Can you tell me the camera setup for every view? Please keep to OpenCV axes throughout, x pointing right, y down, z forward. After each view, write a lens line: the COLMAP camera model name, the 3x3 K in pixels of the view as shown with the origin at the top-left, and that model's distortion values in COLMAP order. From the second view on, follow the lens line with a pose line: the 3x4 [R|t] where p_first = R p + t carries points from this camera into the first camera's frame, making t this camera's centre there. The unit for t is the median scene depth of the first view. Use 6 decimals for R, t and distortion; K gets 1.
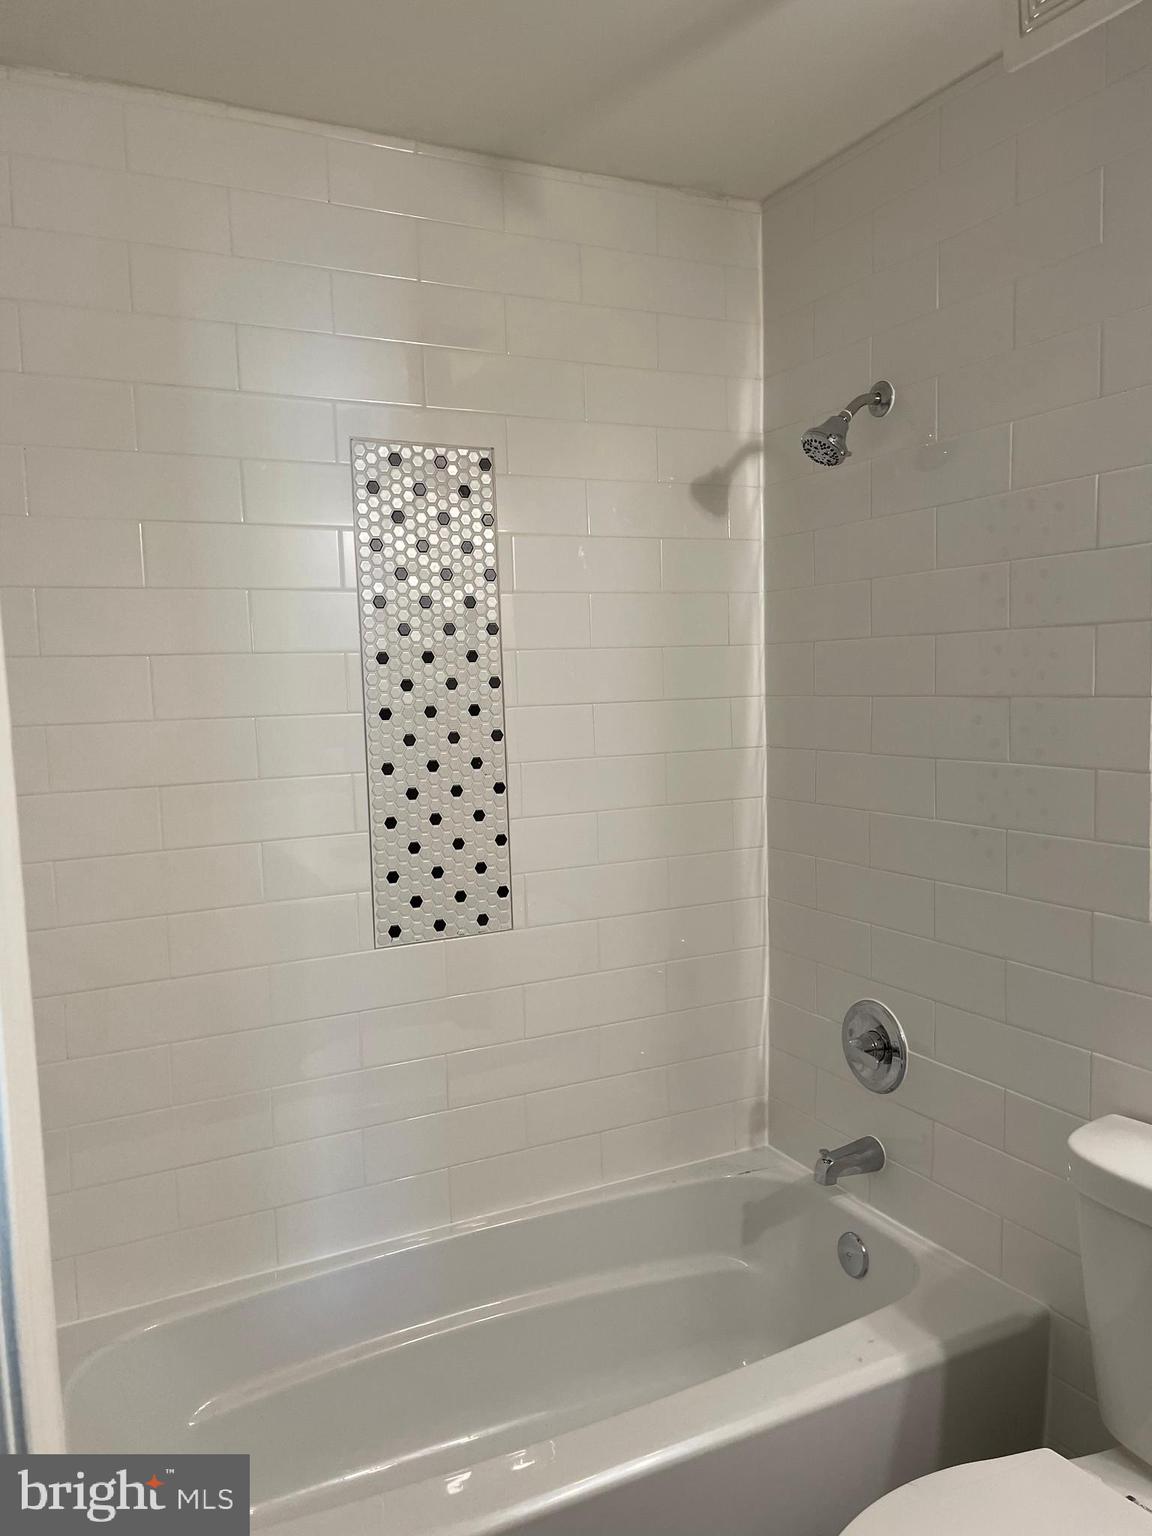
lens RADIAL K [[1168.2, 0, 576.0], [0, 1168.2, 768.0], [0, 0, 1]] dist [0.106073, -0.138070]
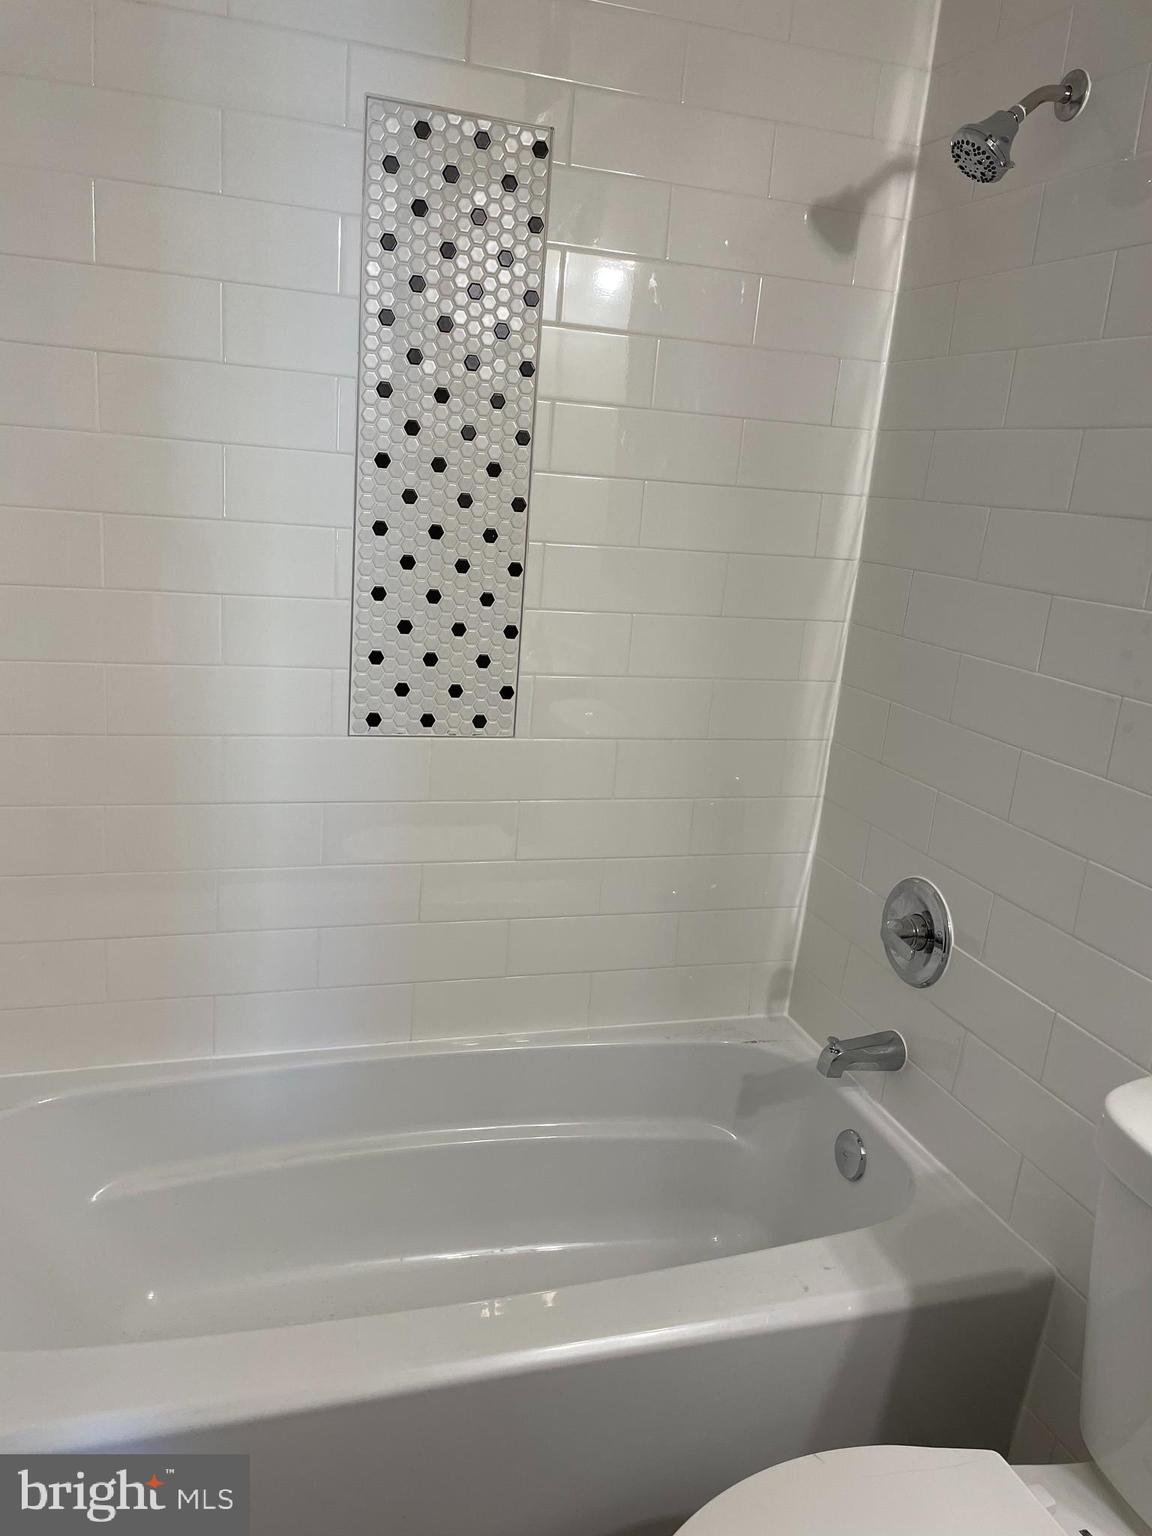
lens RADIAL K [[1168.2, 0, 576.0], [0, 1168.2, 768.0], [0, 0, 1]] dist [0.106073, -0.138070]
pose [[0.981695, 0.142306, -0.126582, 0.106182], [-0.120028, 0.978290, 0.168945, 0.009288], [0.147876, -0.150659, 0.977463, 0.164868]]
